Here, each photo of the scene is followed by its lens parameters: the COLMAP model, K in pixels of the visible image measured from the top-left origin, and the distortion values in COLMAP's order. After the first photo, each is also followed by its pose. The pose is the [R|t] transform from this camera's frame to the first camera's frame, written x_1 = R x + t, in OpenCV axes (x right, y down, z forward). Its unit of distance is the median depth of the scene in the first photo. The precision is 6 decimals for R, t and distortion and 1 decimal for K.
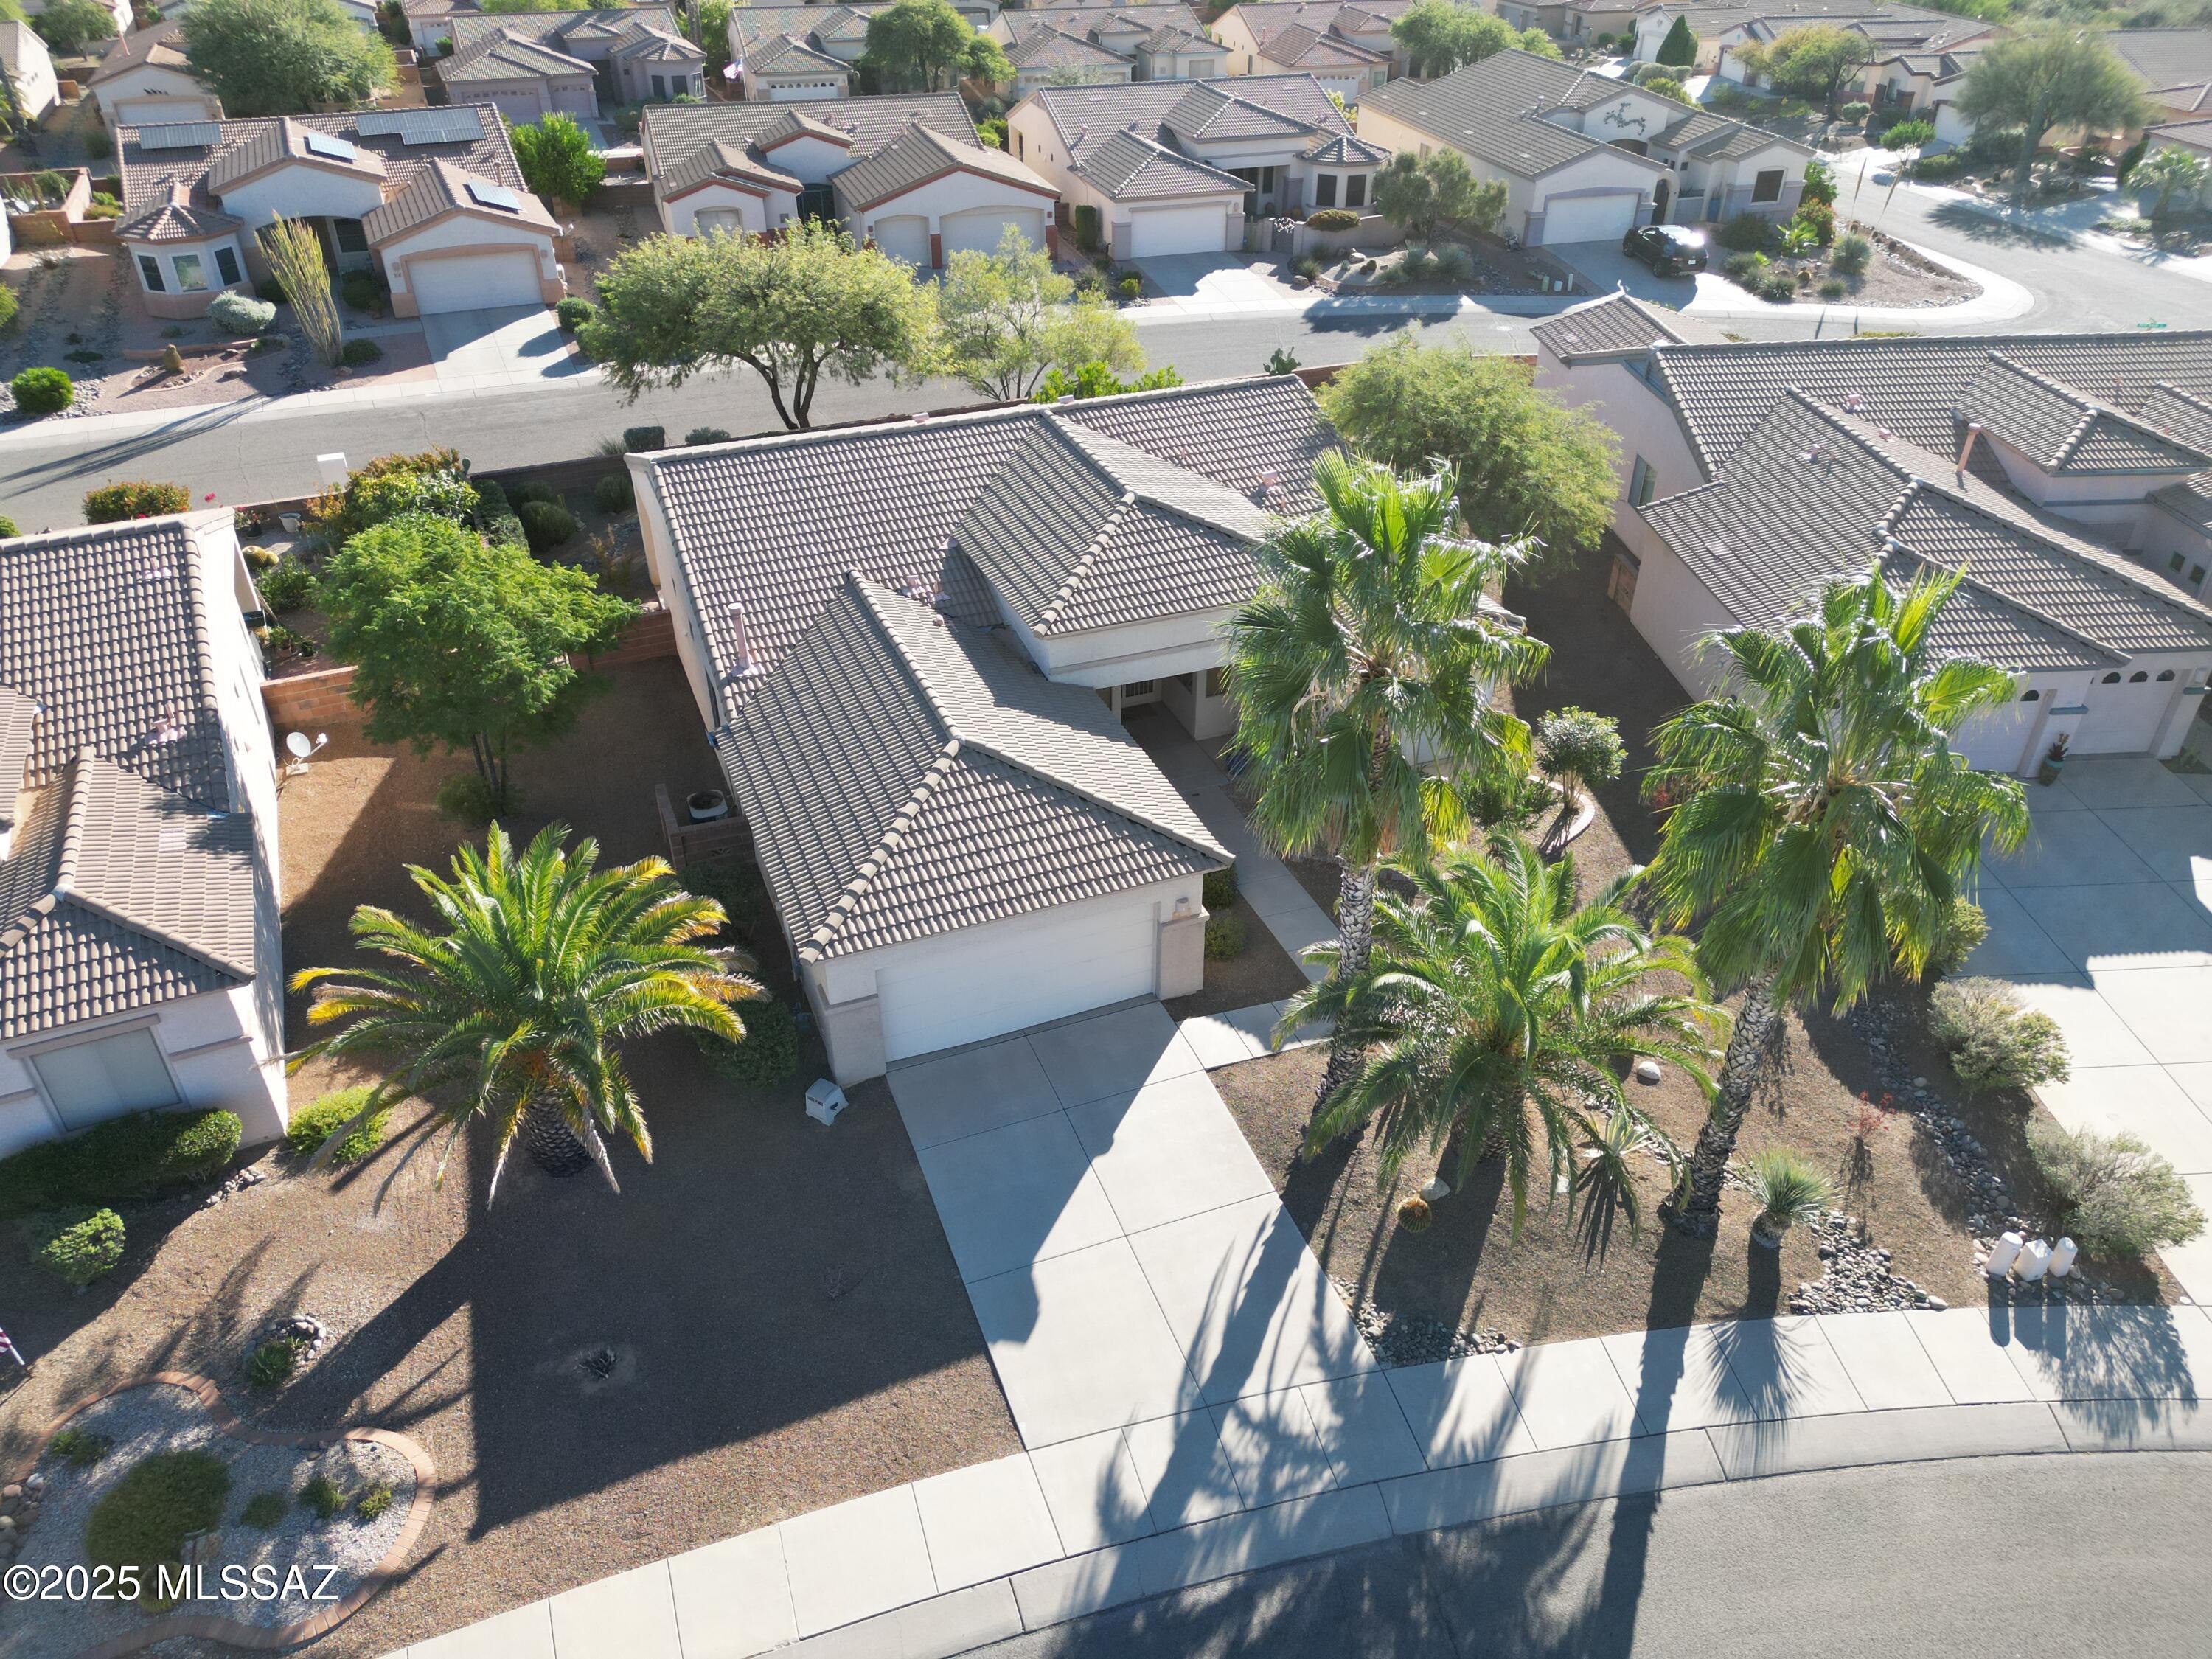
lens RADIAL K [[1507.5, 0, 1106.6], [0, 1507.5, 836.3], [0, 0, 1]] dist [0.102985, -0.117471]
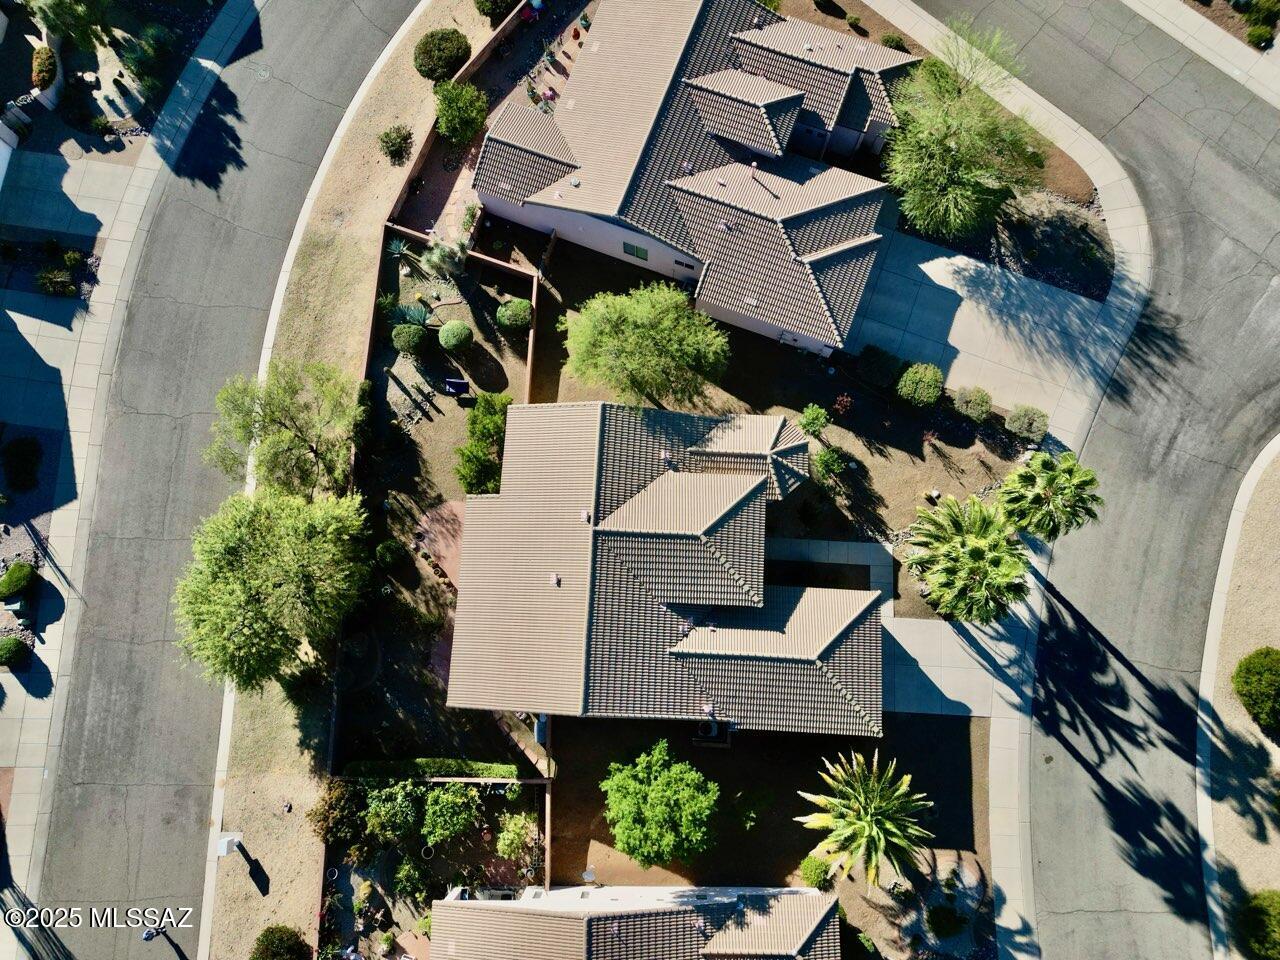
lens RADIAL K [[872.3, 0, 640.3], [0, 872.3, 484.0], [0, 0, 1]] dist [0.102985, -0.117471]
pose [[0.422761, -0.890552, 0.167902, -0.271767], [0.538431, 0.395856, 0.743902, -1.992487], [-0.728948, -0.224089, 0.646853, 0.279424]]
